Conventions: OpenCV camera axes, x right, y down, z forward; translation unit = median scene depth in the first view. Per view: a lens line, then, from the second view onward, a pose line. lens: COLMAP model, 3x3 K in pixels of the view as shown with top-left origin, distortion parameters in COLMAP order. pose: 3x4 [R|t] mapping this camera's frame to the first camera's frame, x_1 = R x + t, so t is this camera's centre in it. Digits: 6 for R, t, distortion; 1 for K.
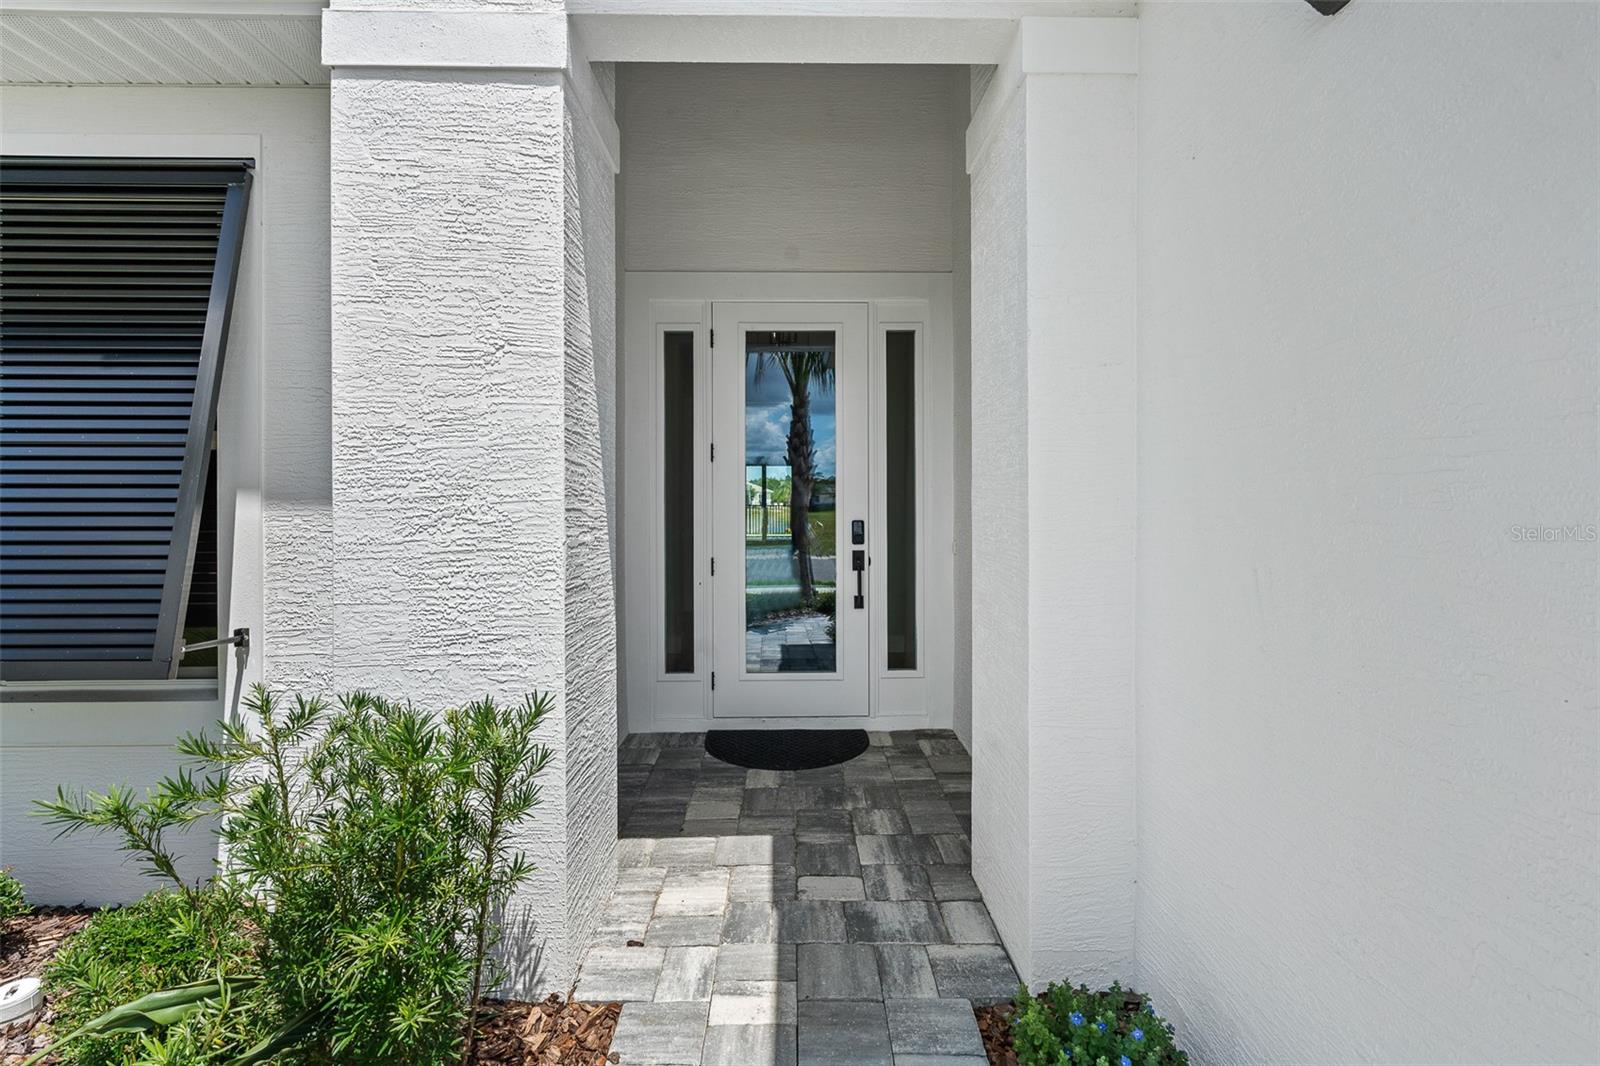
lens RADIAL K [[725.0, 0, 804.4], [0, 725.0, 526.0], [0, 0, 1]] dist [-0.007267, 0.002525]
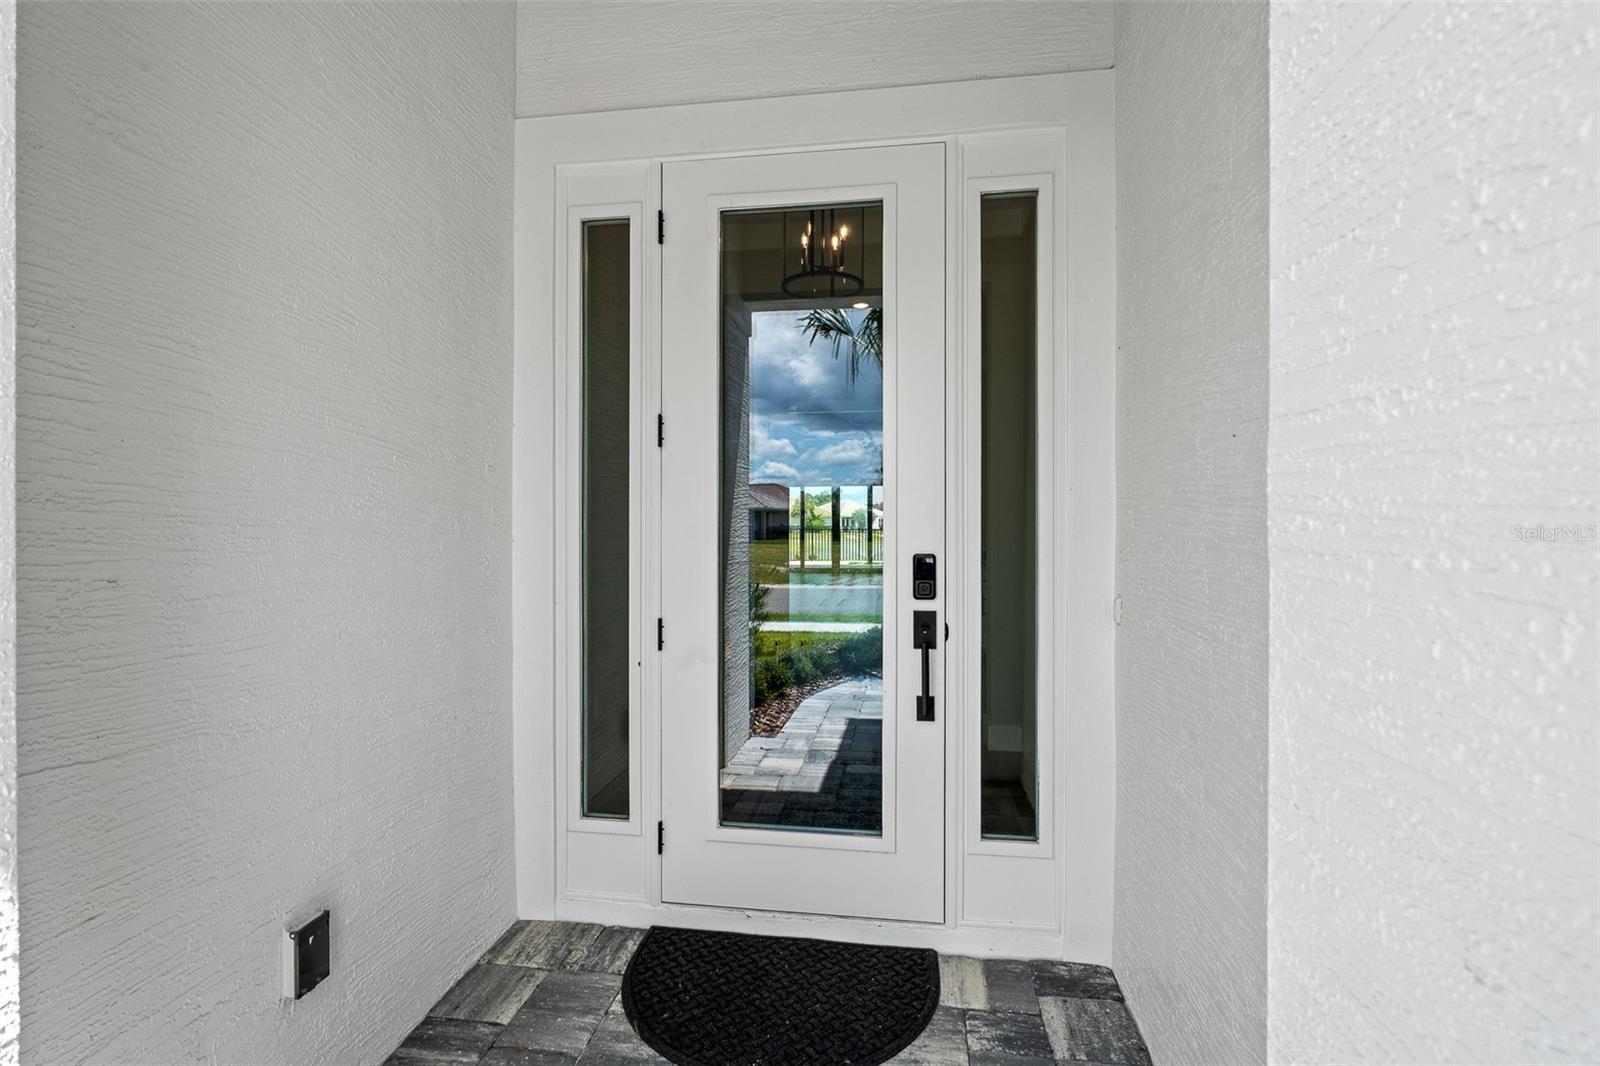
lens RADIAL K [[725.0, 0, 791.3], [0, 725.0, 536.2], [0, 0, 1]] dist [-0.007267, 0.002525]
pose [[0.985703, 0.007516, -0.168322, 0.067082], [-0.009962, 0.999857, -0.013696, -0.012708], [0.168195, 0.015177, 0.985637, 0.460288]]
